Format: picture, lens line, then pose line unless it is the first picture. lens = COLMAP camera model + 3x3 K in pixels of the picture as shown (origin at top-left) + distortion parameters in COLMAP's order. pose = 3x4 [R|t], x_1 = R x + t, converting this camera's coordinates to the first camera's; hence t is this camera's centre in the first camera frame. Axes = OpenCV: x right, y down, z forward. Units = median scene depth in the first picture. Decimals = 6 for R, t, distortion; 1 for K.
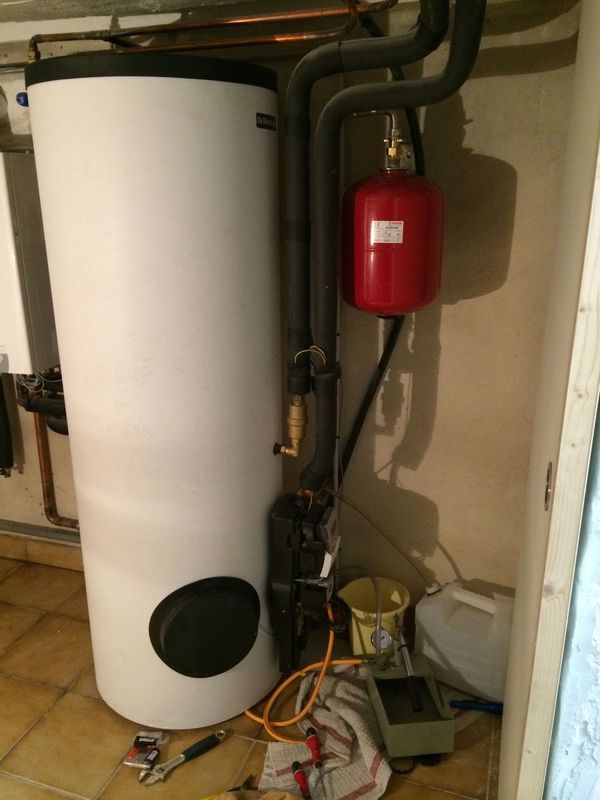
lens RADIAL K [[692.5, 0, 299.4], [0, 692.5, 400.2], [0, 0, 1]] dist [0.005168, -0.002707]
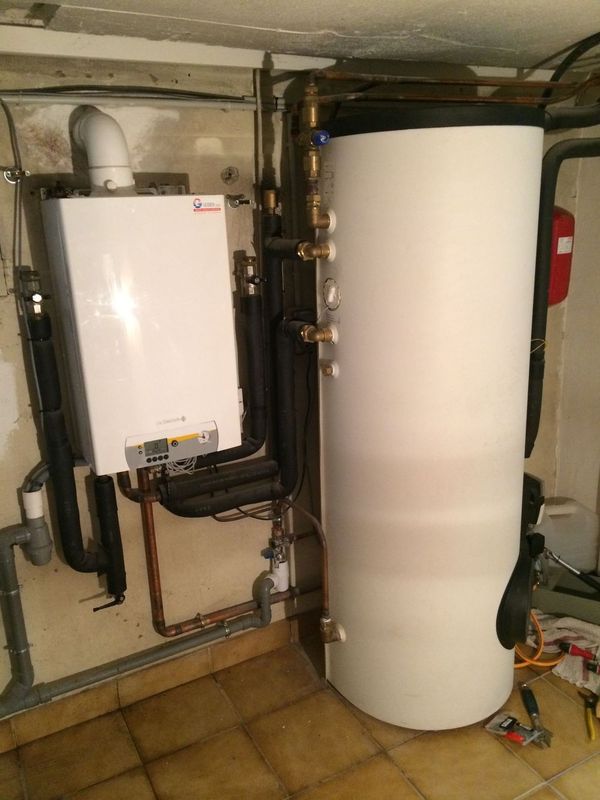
lens RADIAL K [[692.5, 0, 300.4], [0, 692.5, 400.8], [0, 0, 1]] dist [0.005168, -0.002707]
pose [[0.671608, -0.220961, 0.707190, -0.842425], [0.254916, 0.965133, 0.059466, -0.110744], [-0.695673, 0.140336, 0.704518, 0.298441]]
